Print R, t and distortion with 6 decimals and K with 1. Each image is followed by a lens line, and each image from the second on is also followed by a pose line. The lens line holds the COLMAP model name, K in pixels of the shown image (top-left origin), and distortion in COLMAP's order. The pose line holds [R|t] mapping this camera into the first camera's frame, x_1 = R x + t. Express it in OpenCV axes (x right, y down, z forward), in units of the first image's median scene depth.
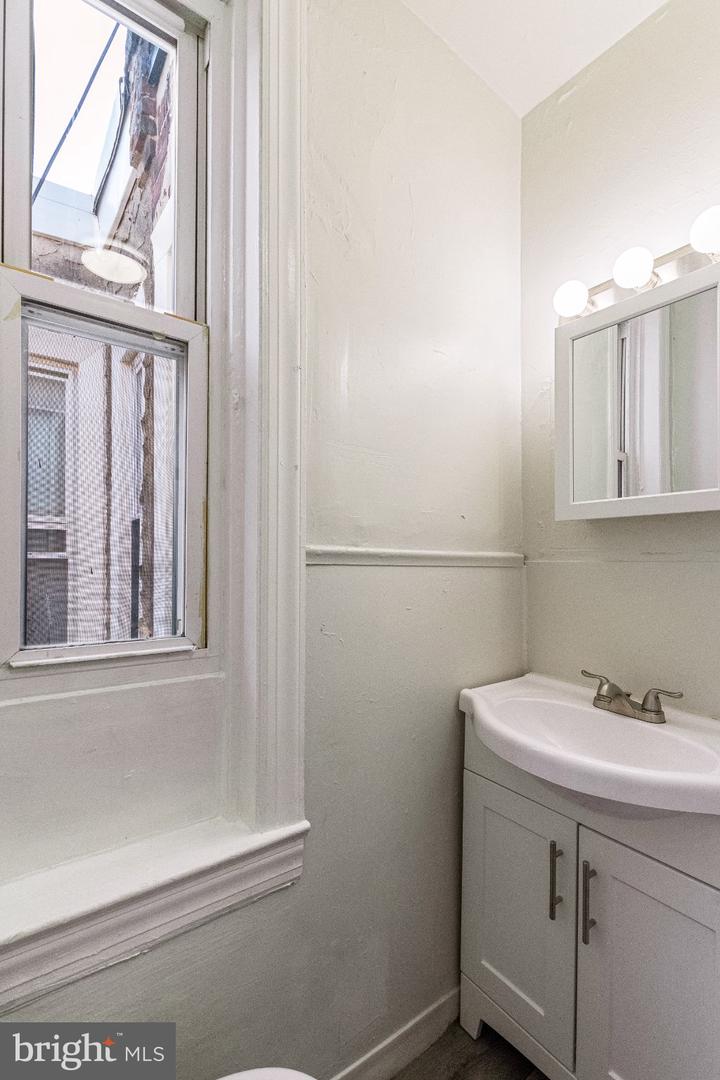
lens RADIAL K [[468.8, 0, 359.8], [0, 468.8, 559.2], [0, 0, 1]] dist [0.009352, -0.004777]
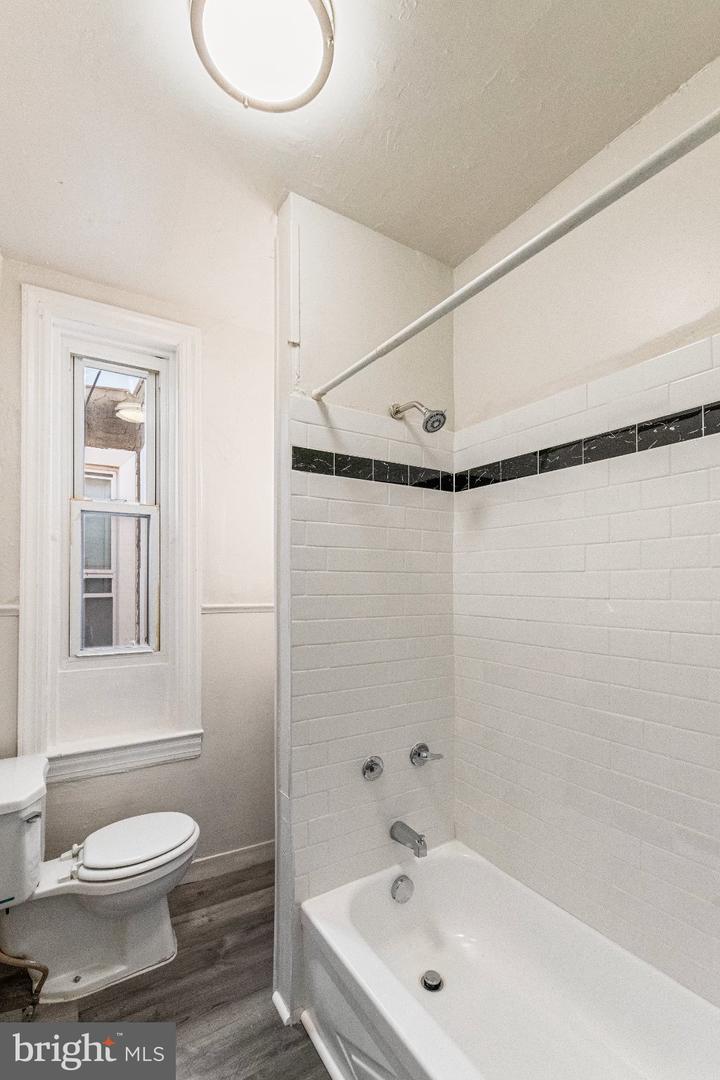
lens RADIAL K [[480.6, 0, 360.9], [0, 480.6, 575.5], [0, 0, 1]] dist [0.002873, 0.000160]
pose [[0.993942, -0.010509, -0.109405, 0.848831], [0.010308, 0.999944, -0.002407, -0.148434], [0.109424, 0.001264, 0.993994, -1.123588]]
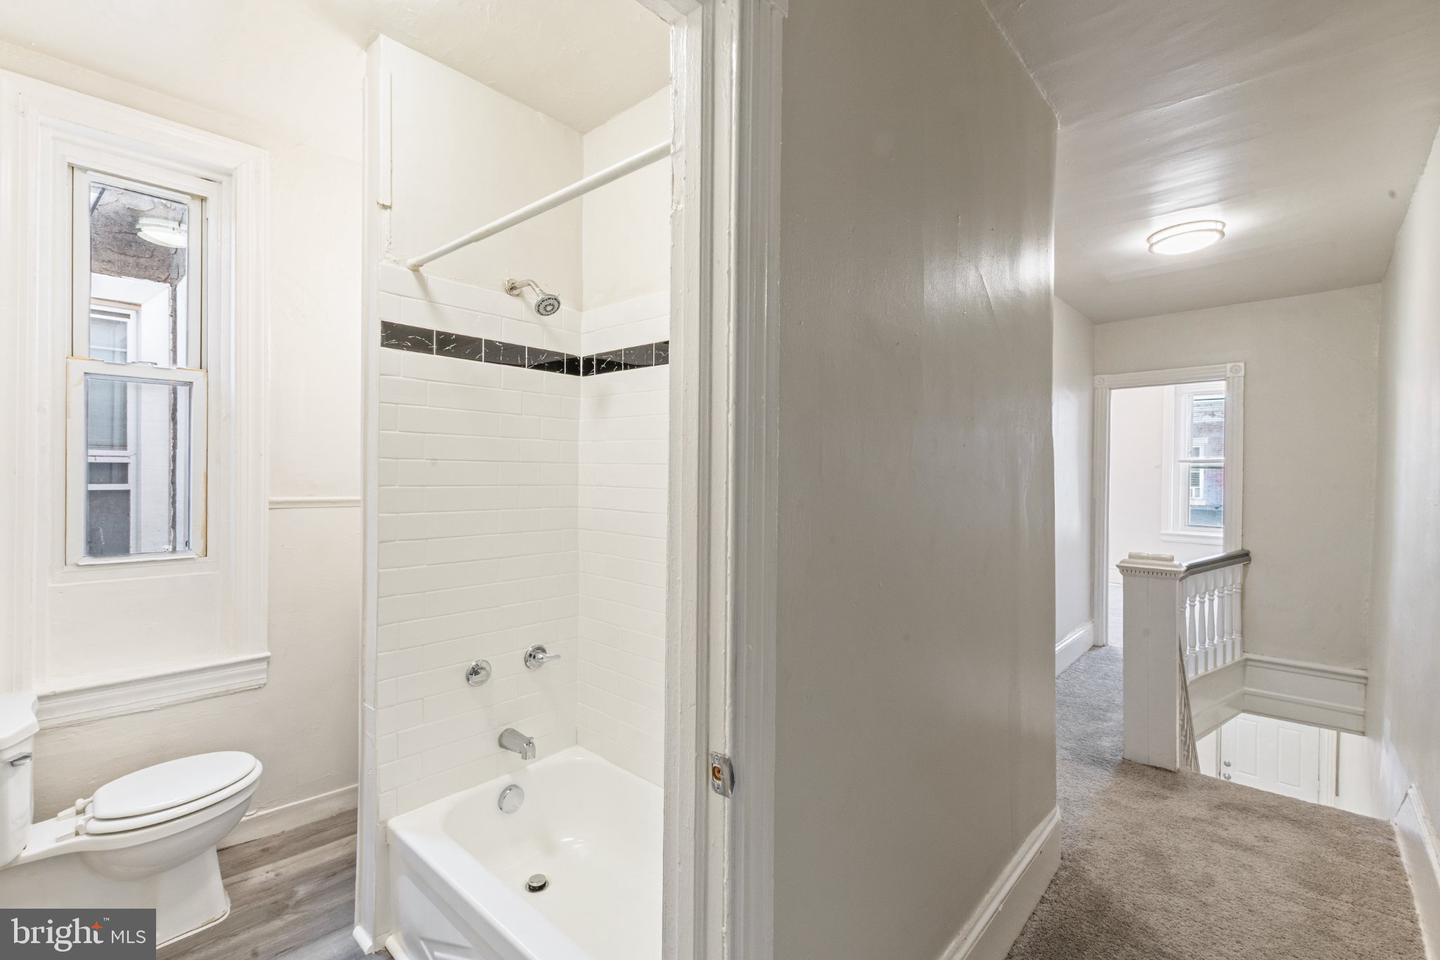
lens RADIAL K [[625.1, 0, 713.2], [0, 625.1, 471.6], [0, 0, 1]] dist [0.009352, -0.004777]
pose [[0.985888, 0.000707, 0.167404, 1.110436], [-0.003116, 0.999895, 0.014124, -0.162256], [-0.167376, -0.014446, 0.985787, -1.568817]]
